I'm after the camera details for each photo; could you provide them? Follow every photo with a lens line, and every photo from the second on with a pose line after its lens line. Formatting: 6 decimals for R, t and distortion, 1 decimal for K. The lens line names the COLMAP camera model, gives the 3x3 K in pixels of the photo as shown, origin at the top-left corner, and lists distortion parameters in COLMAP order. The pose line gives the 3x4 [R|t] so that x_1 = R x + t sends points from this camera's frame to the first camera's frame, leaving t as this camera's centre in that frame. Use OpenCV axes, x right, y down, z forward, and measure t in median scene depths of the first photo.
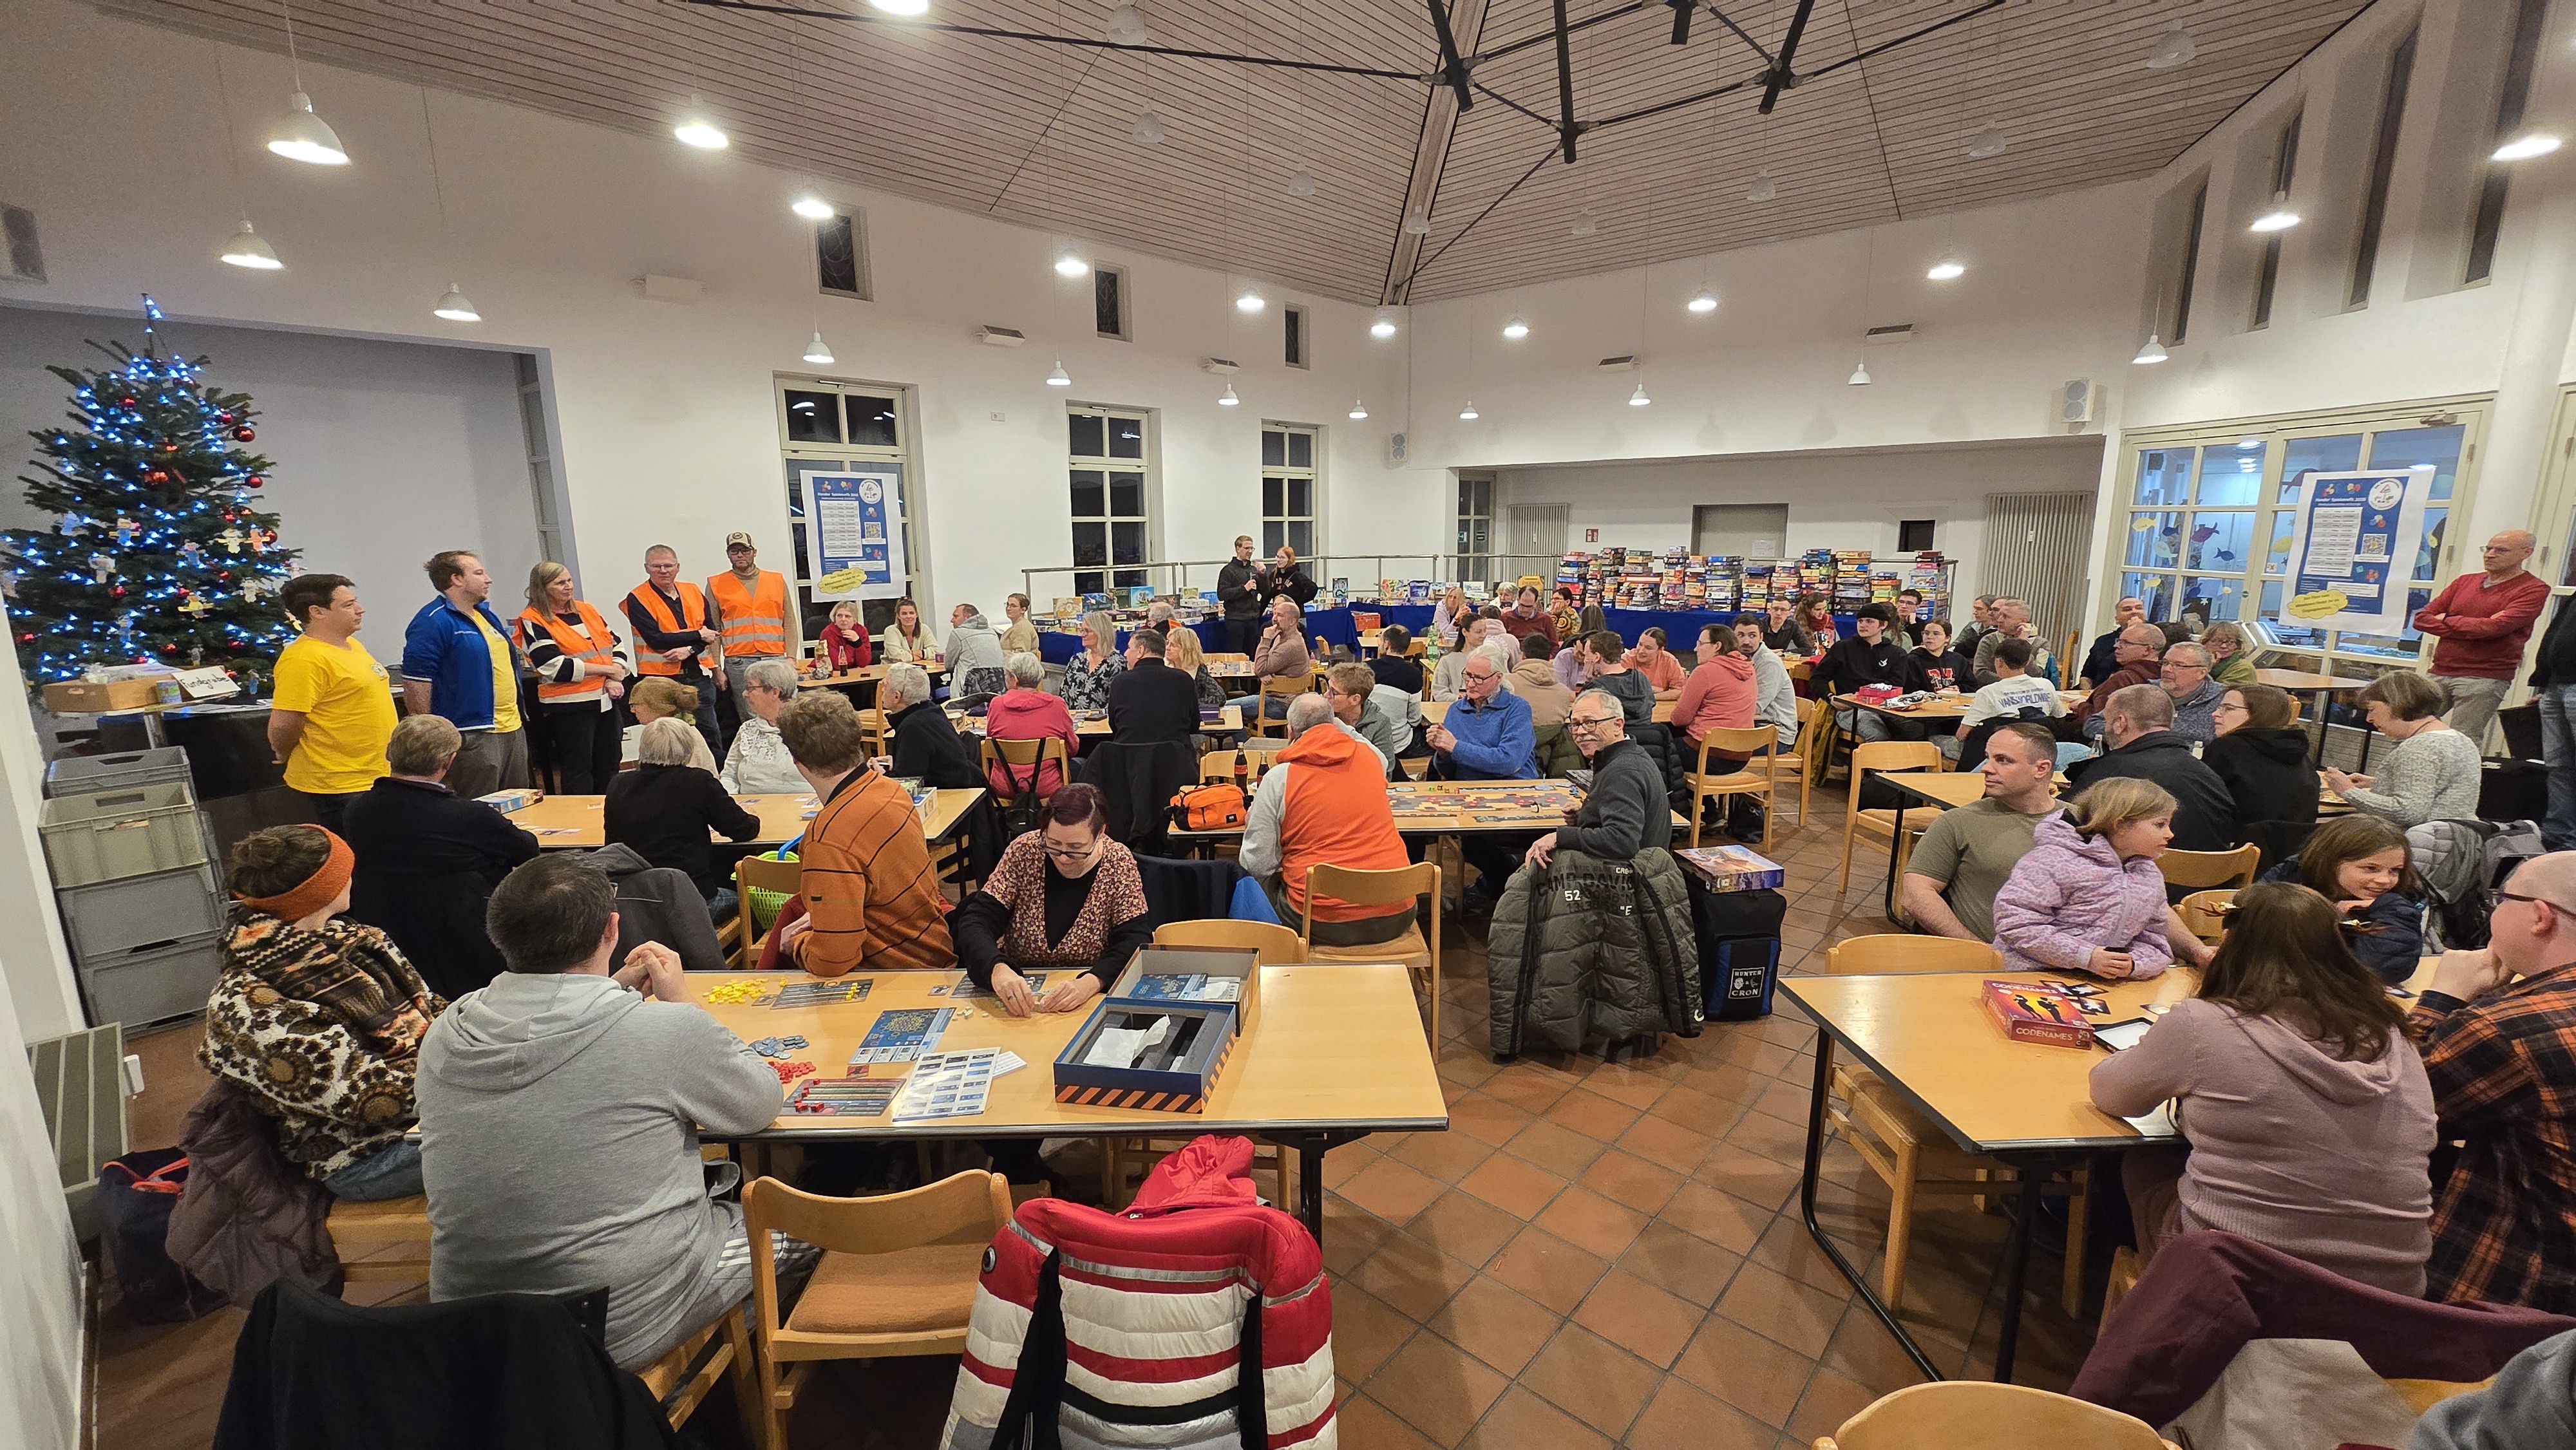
lens RADIAL K [[1052.1, 0, 1288.0], [0, 1052.1, 725.0], [0, 0, 1]] dist [0.000270, 0.000074]
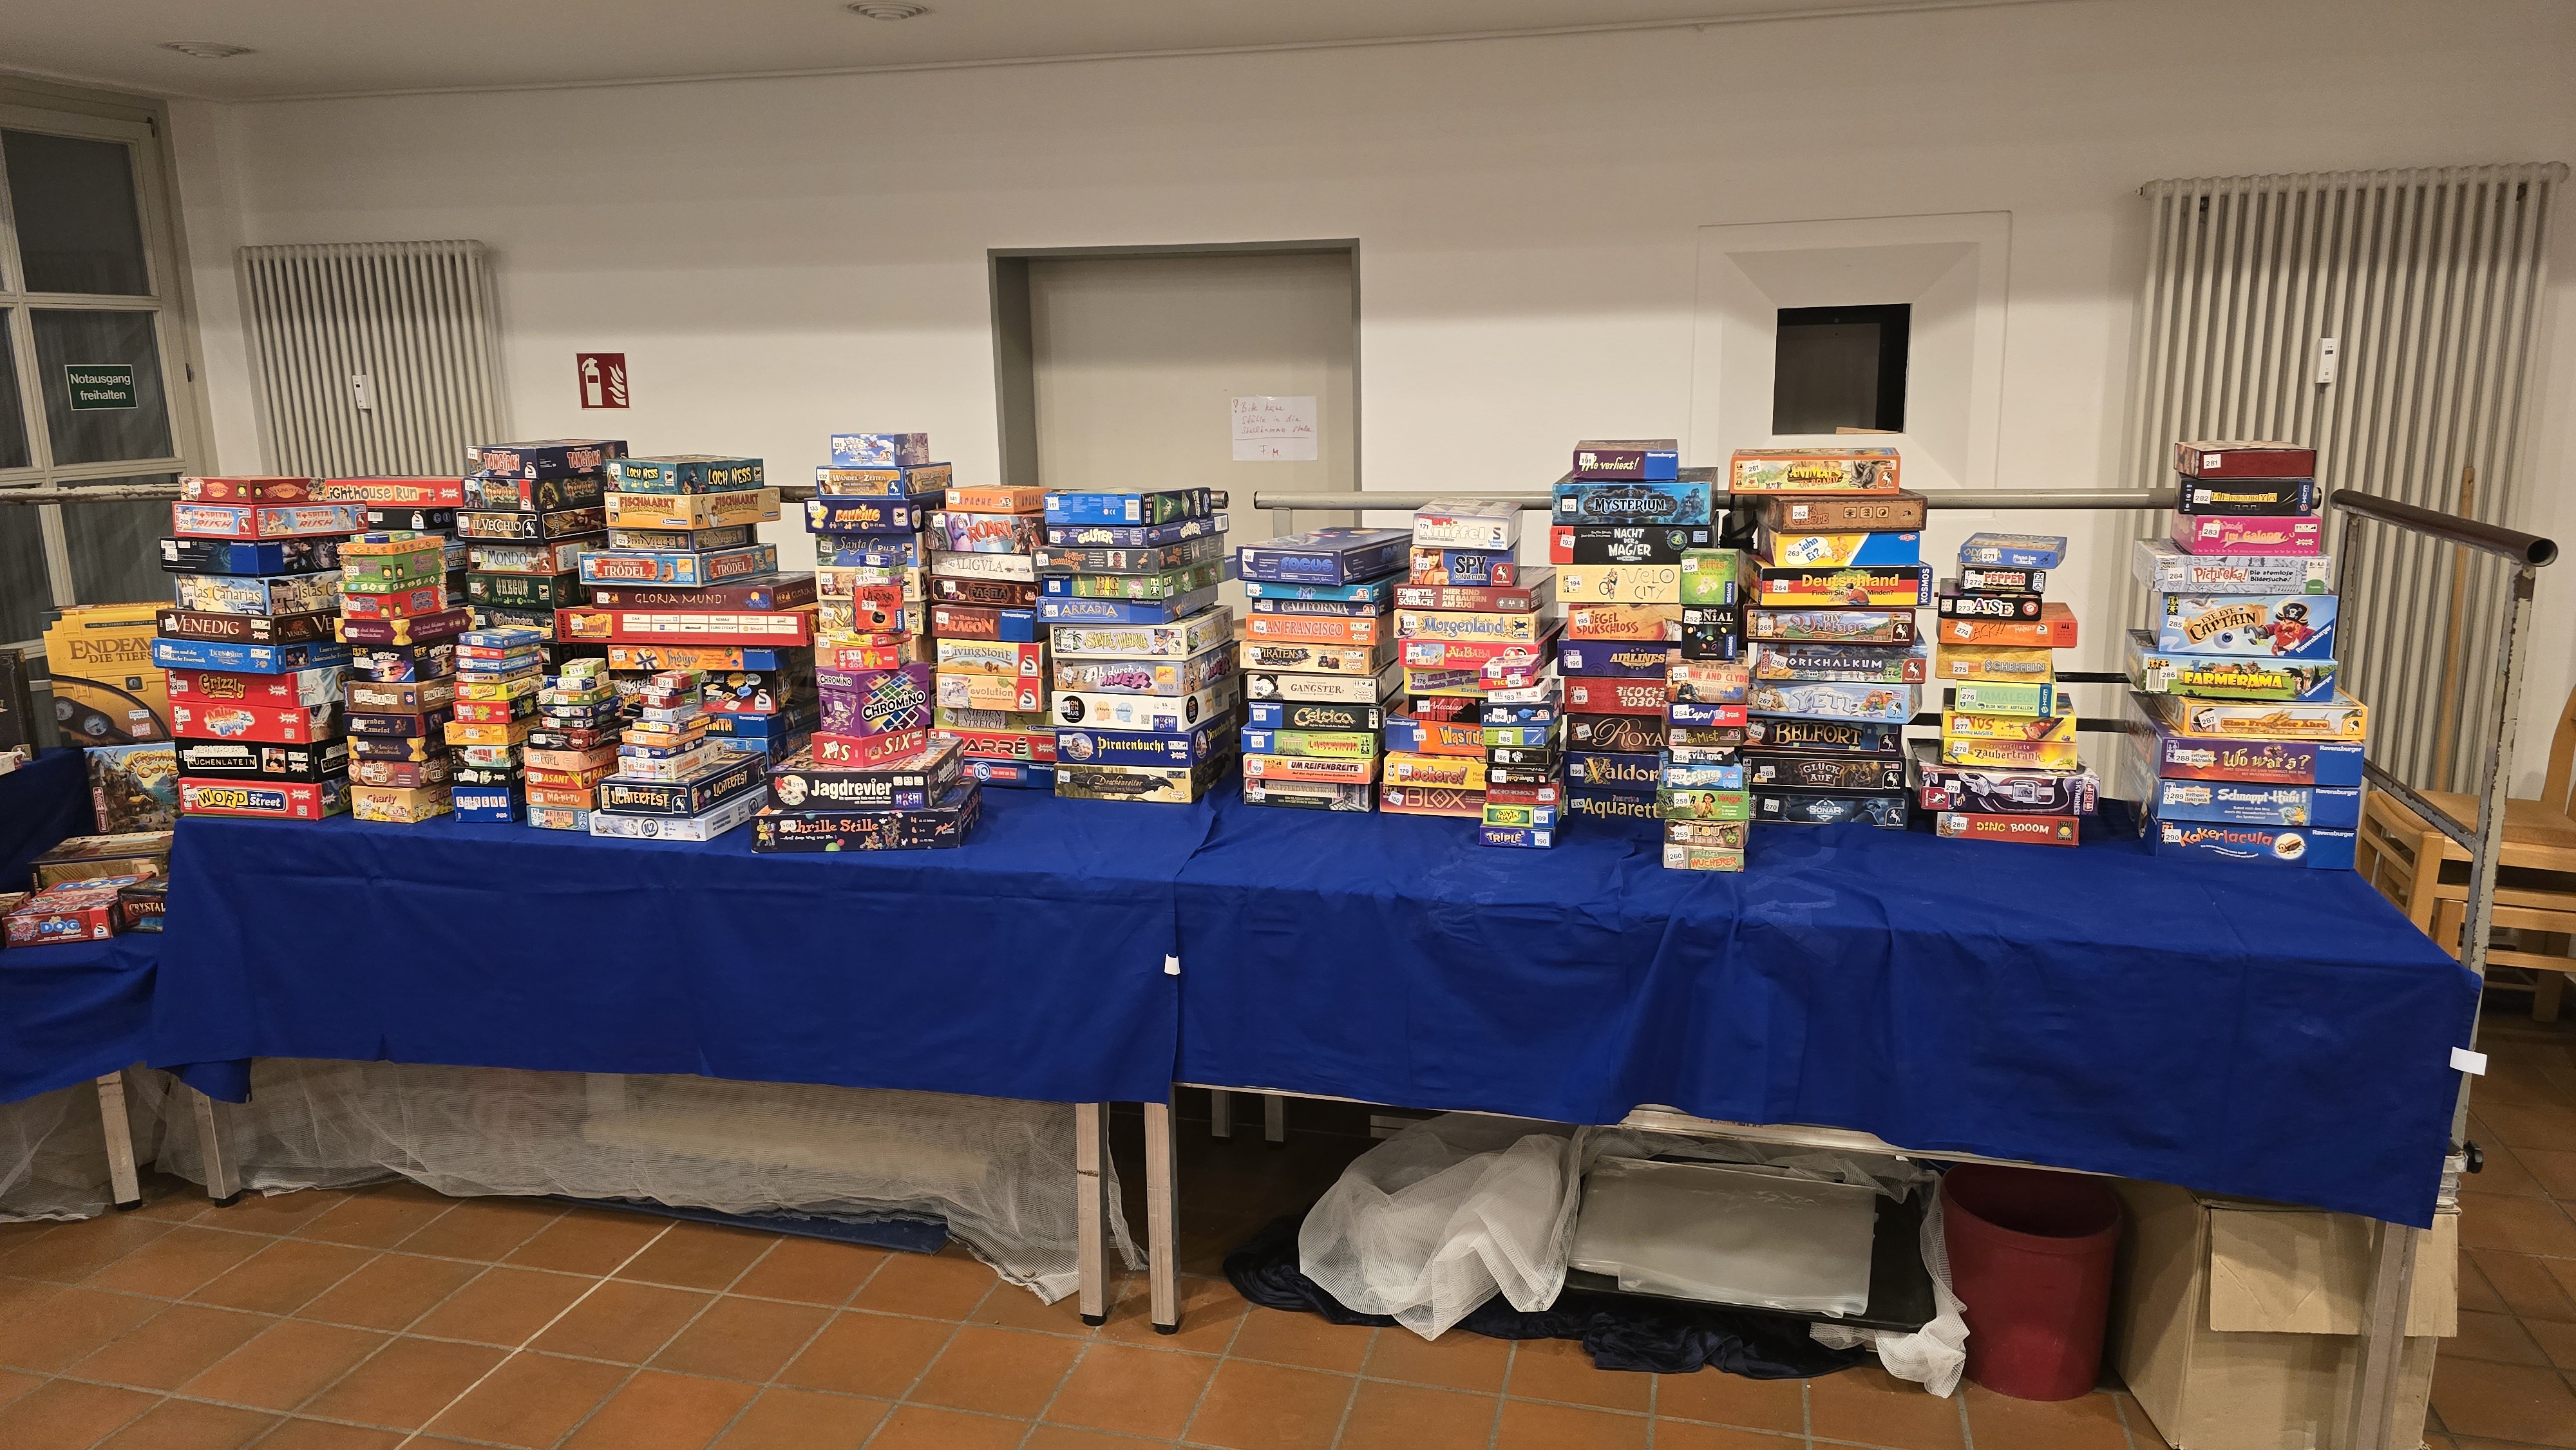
lens RADIAL K [[1764.1, 0, 1288.0], [0, 1764.1, 725.0], [0, 0, 1]] dist [0.068556, -0.000951]
pose [[0.890338, -0.096478, 0.444962, 0.288257], [0.093121, 0.995219, 0.029456, -0.120991], [-0.445676, 0.015209, 0.895065, 0.688884]]
